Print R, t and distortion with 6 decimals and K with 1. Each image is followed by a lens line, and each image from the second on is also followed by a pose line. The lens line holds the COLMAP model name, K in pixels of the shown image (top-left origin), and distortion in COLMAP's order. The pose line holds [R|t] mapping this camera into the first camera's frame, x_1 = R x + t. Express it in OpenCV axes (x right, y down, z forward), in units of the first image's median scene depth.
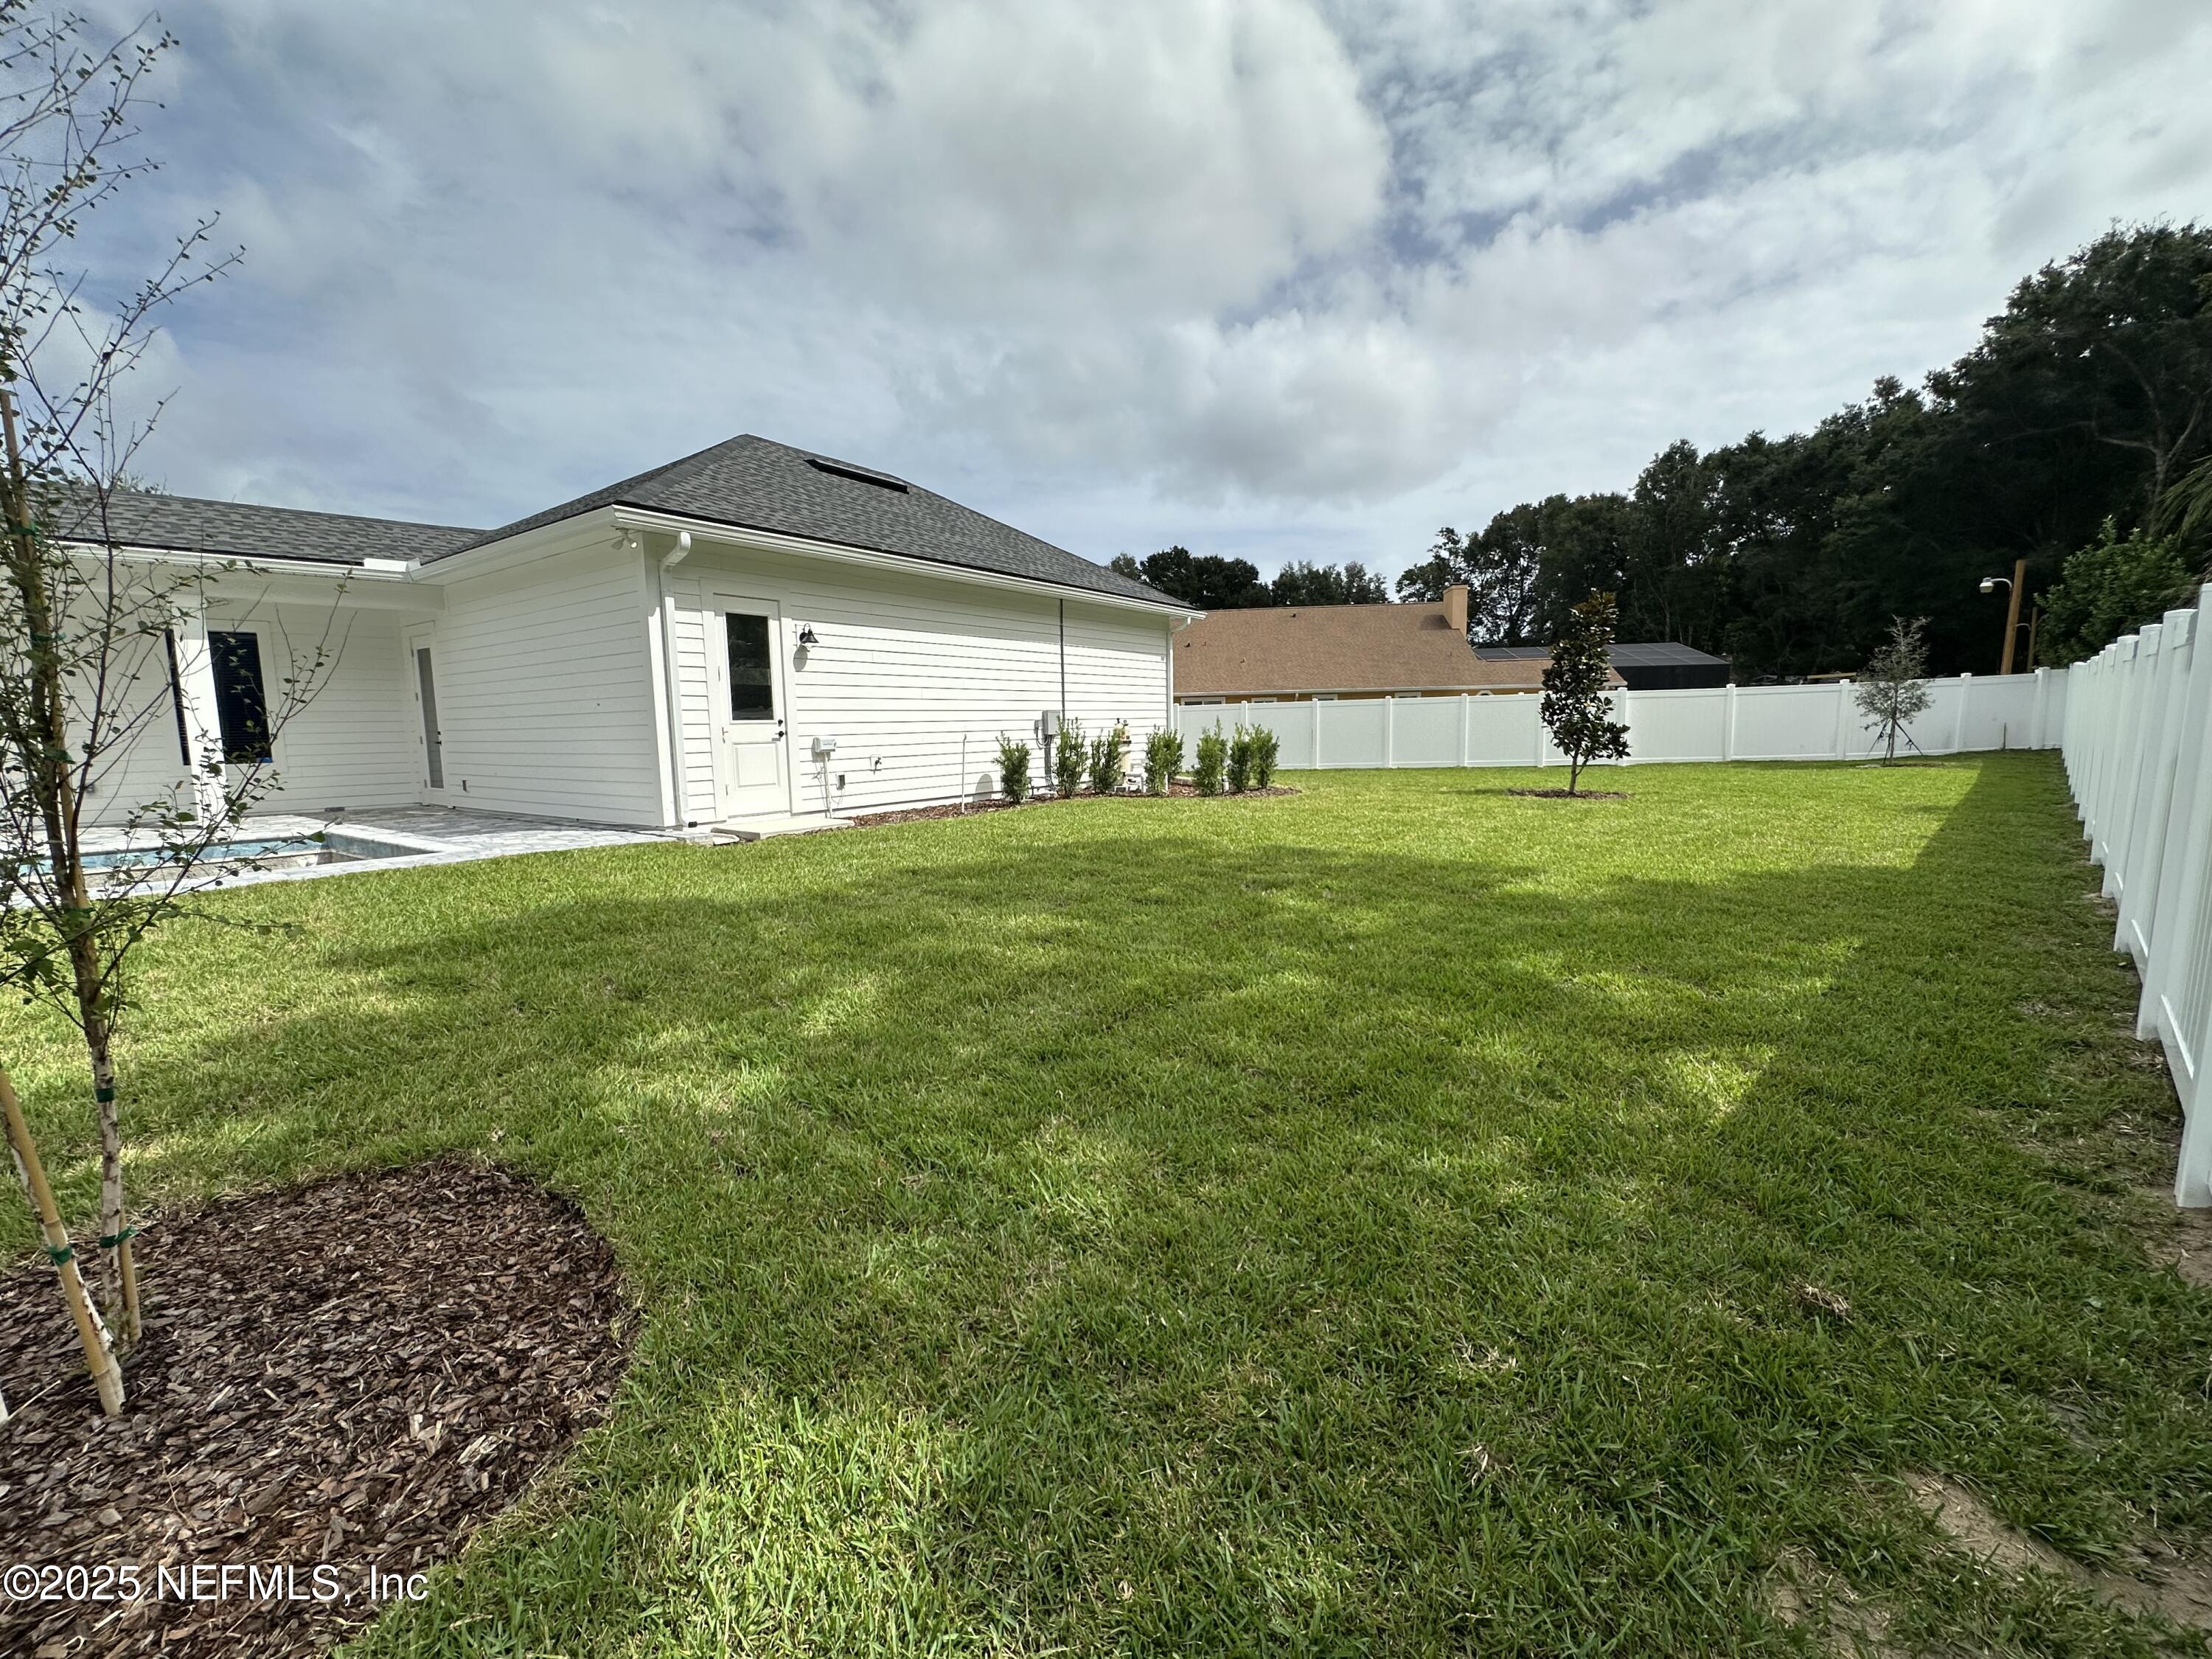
lens RADIAL K [[886.0, 0, 1102.5], [0, 886.0, 826.8], [0, 0, 1]] dist [-0.005048, -0.000456]
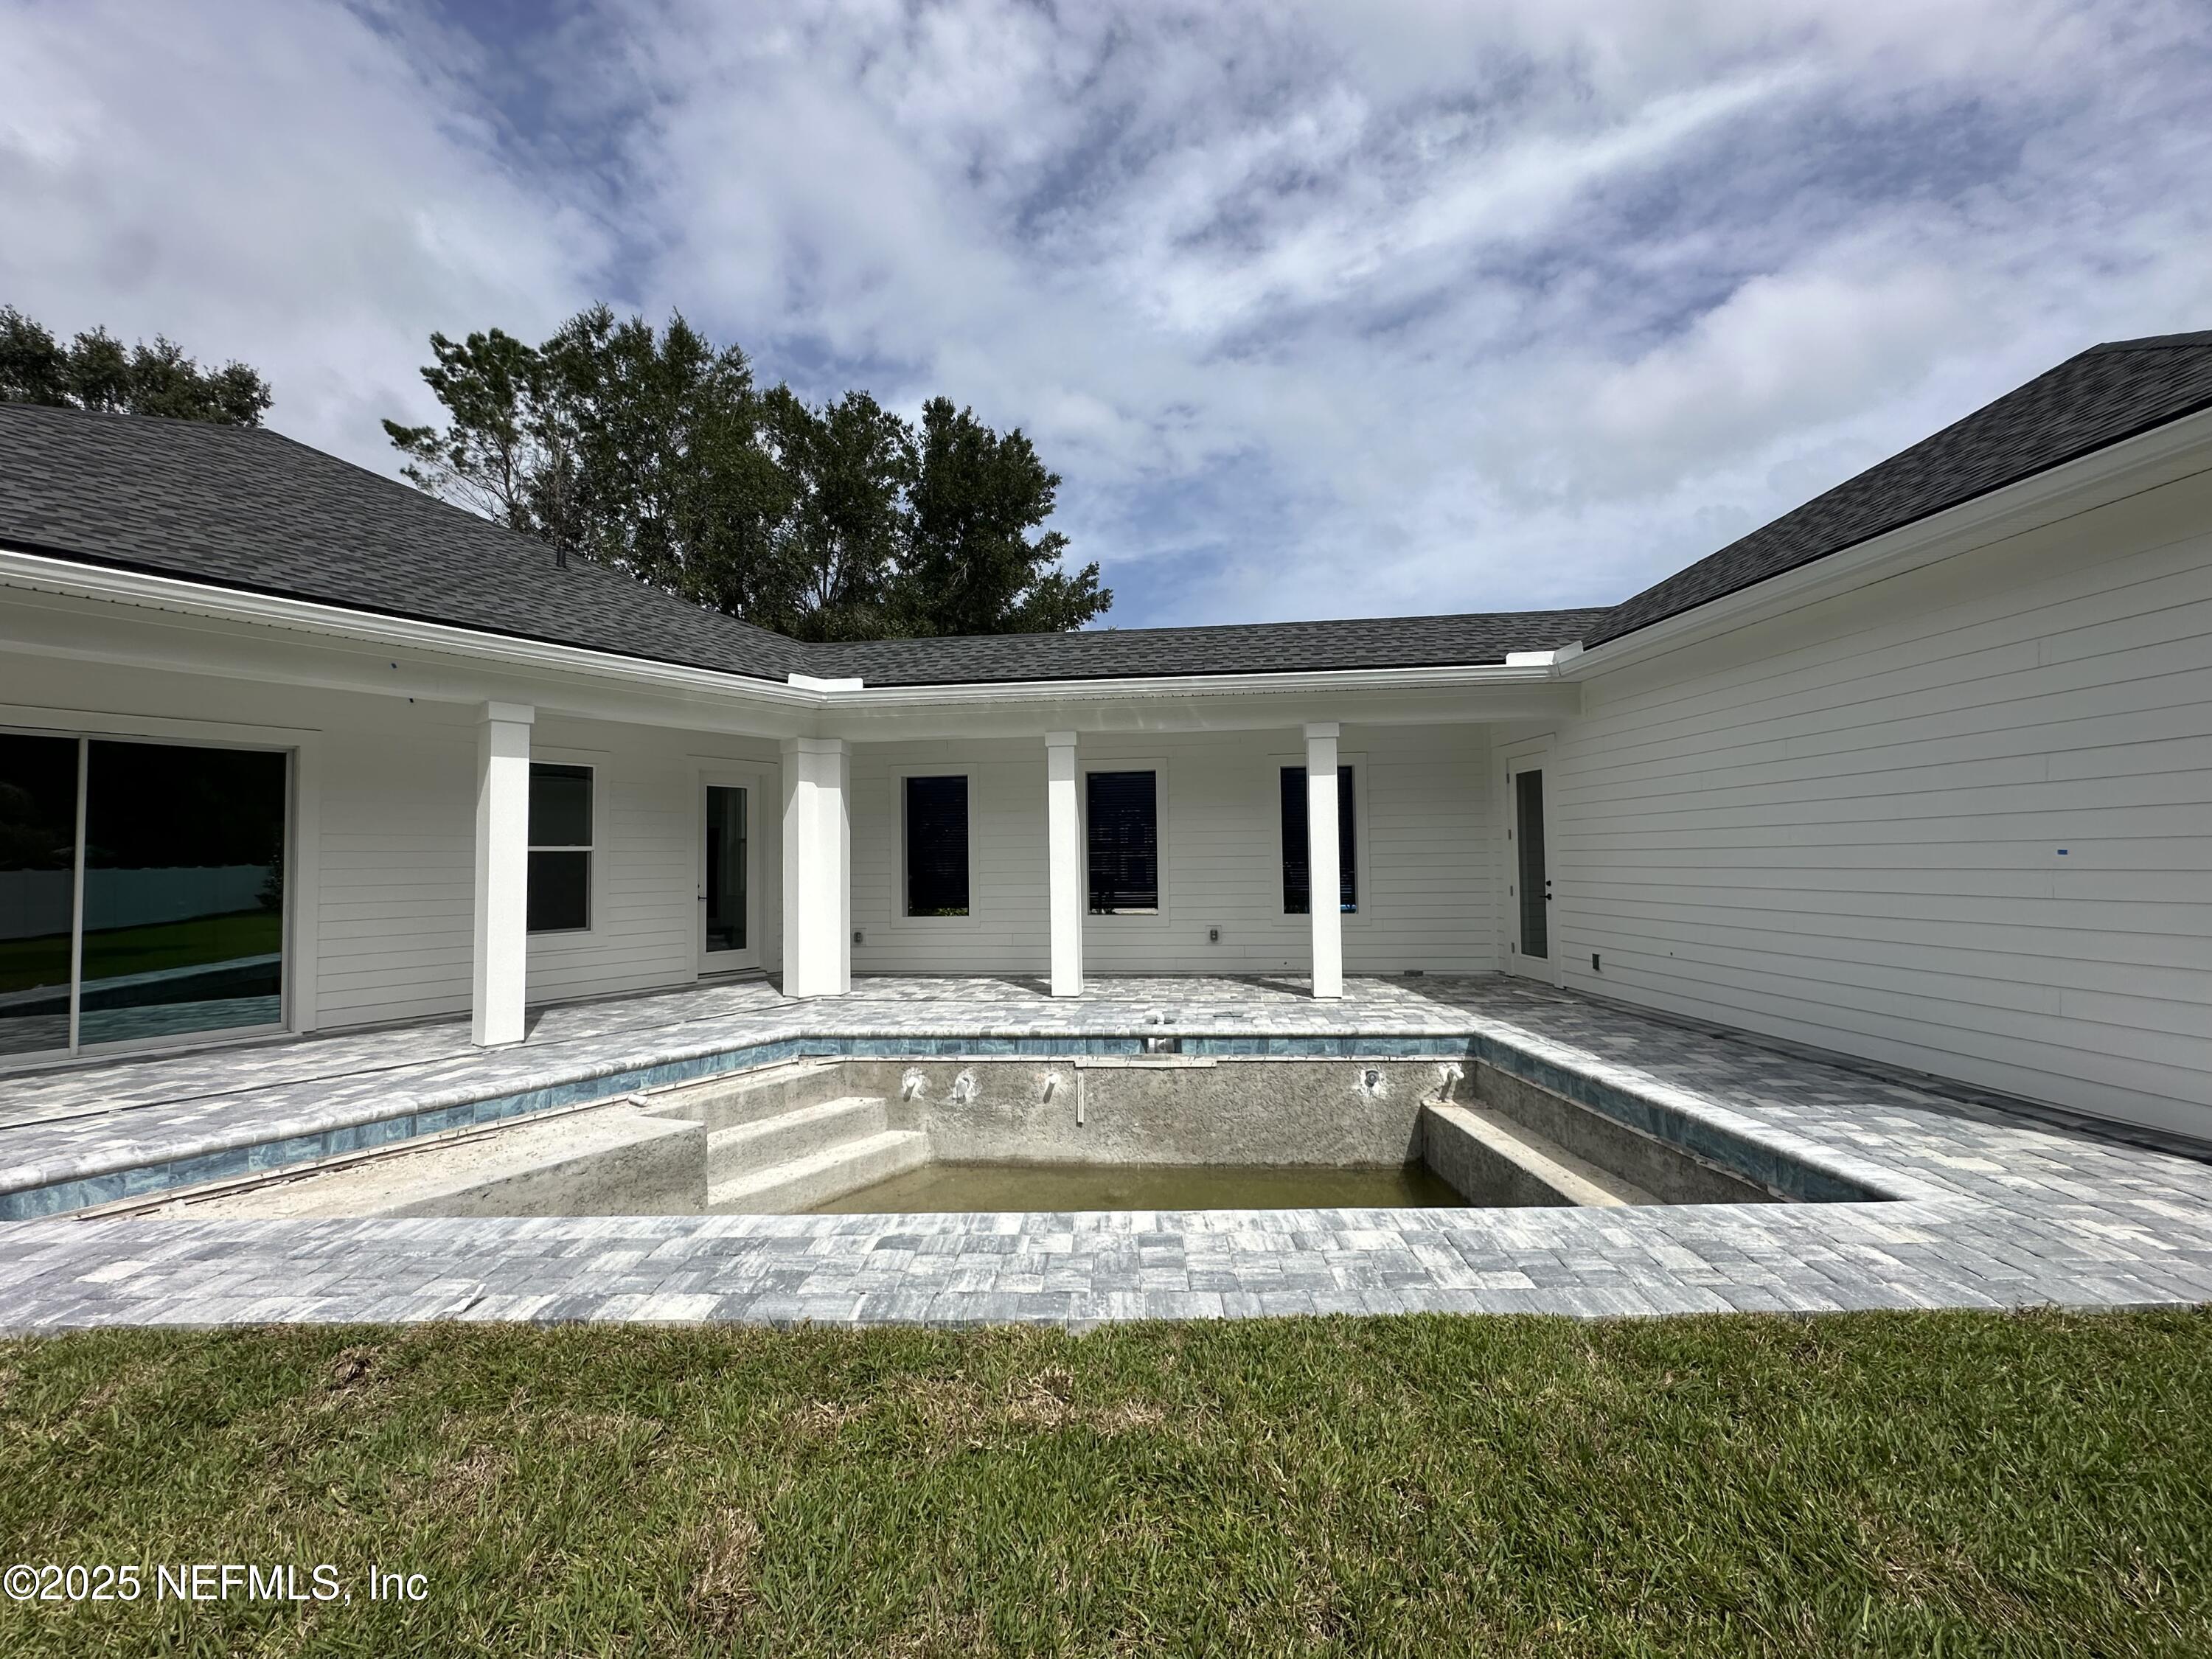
lens RADIAL K [[886.0, 0, 1102.5], [0, 886.0, 826.8], [0, 0, 1]] dist [-0.005048, -0.000456]
pose [[0.629583, -0.021868, -0.776626, -0.460910], [-0.089861, 0.990846, -0.100748, -0.051047], [0.771719, 0.133218, 0.621854, 0.280671]]
